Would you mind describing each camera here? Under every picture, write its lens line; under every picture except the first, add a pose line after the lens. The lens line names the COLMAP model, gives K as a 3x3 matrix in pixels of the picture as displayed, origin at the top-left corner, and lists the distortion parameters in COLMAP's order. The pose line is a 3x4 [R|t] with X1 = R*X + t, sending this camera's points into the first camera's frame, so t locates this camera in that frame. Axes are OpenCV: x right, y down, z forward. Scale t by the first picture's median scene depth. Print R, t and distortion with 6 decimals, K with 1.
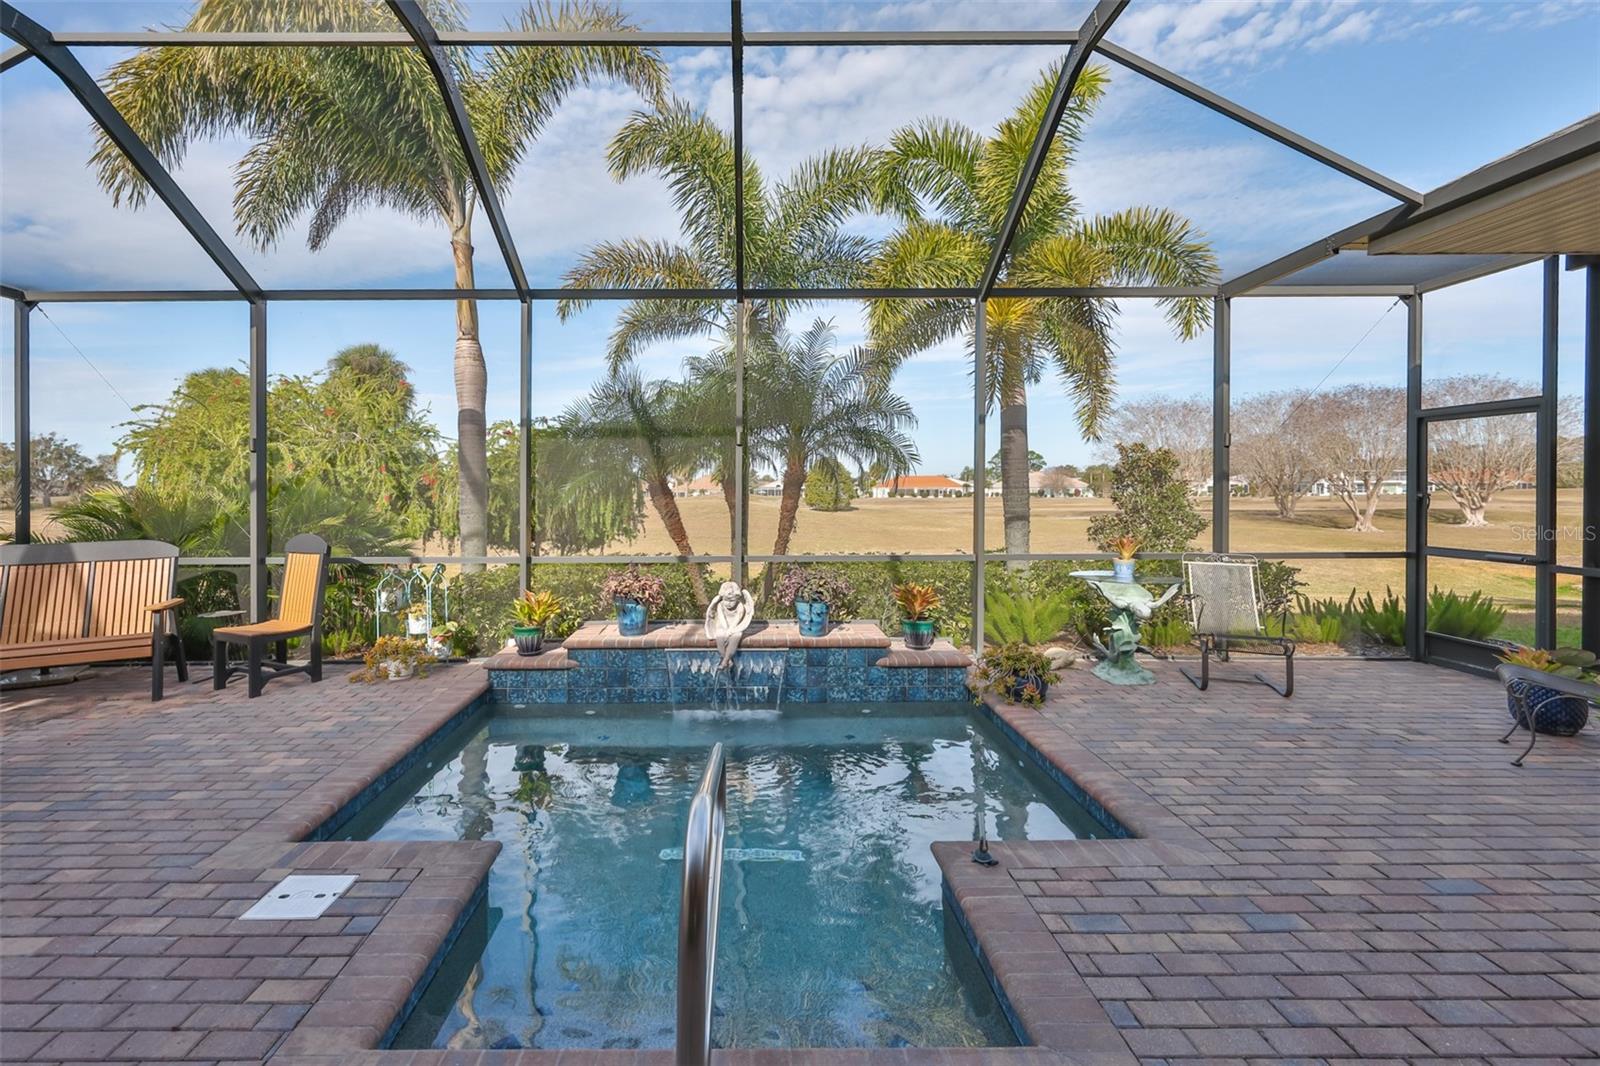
lens RADIAL K [[710.5, 0, 769.5], [0, 710.5, 486.1], [0, 0, 1]] dist [-0.001771, 0.000046]
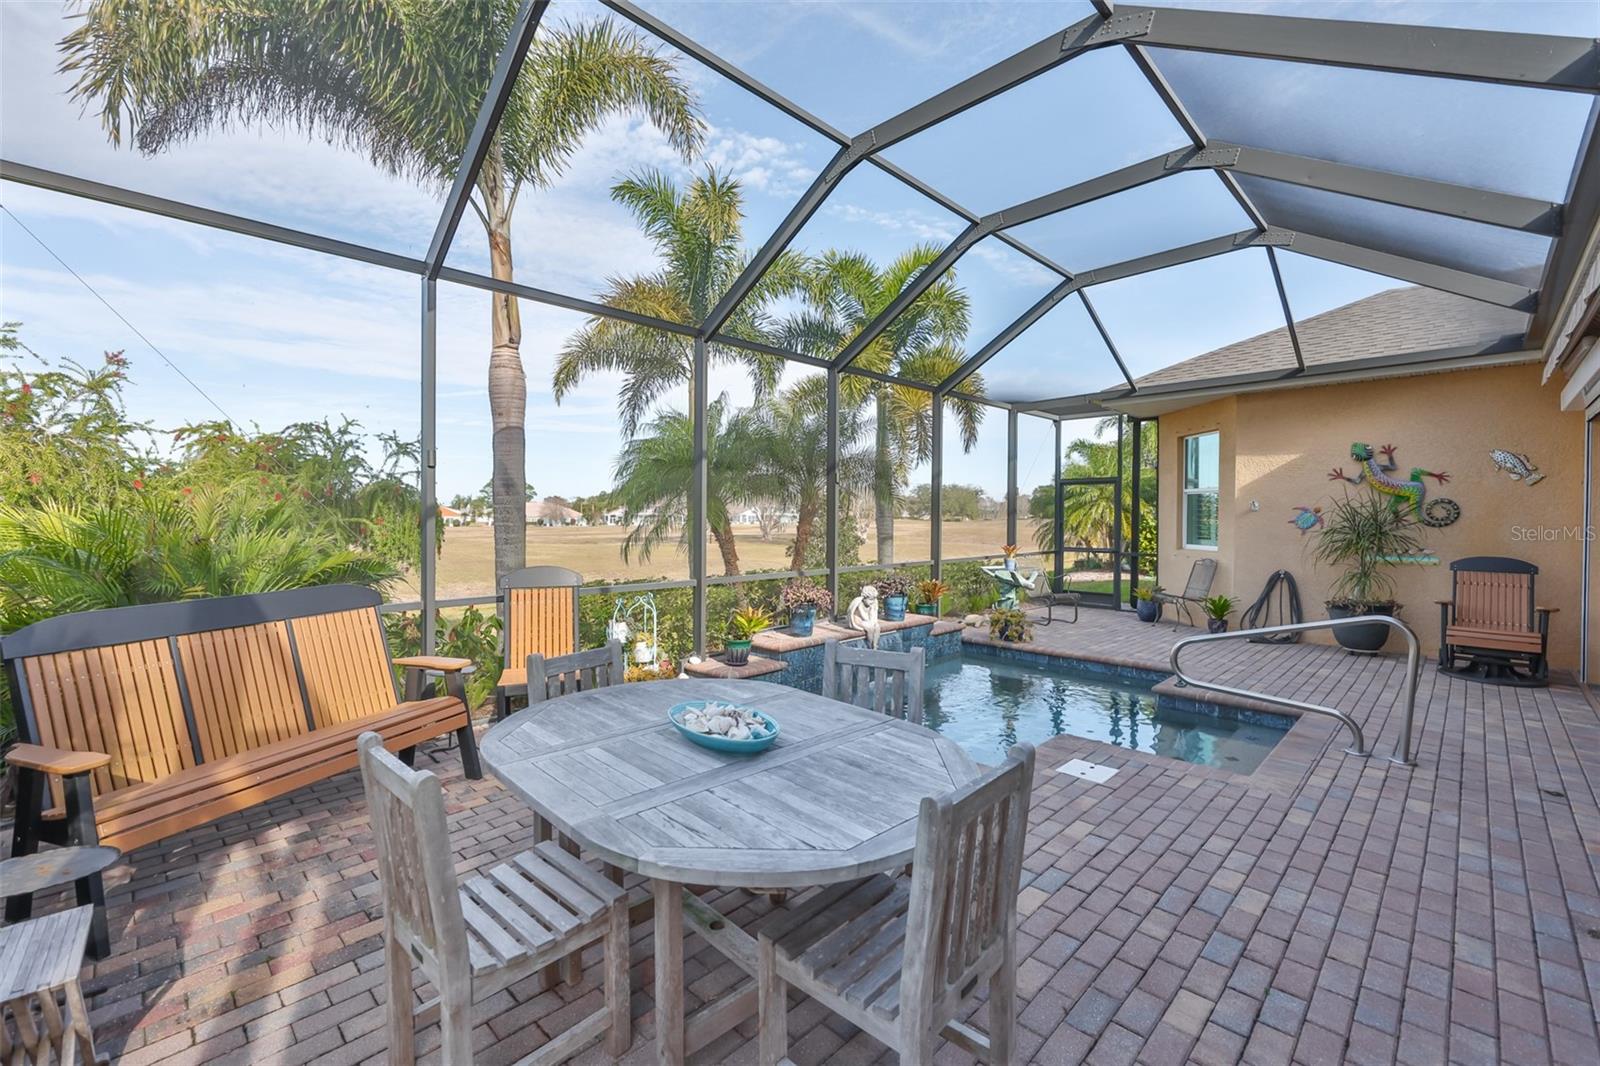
lens RADIAL K [[681.6, 0, 791.8], [0, 681.6, 531.3], [0, 0, 1]] dist [0.002499, 0.000664]
pose [[0.718164, -0.010330, 0.695797, -1.345265], [-0.005932, 0.999763, 0.020966, 0.002950], [-0.695848, -0.019185, 0.717933, 0.220780]]
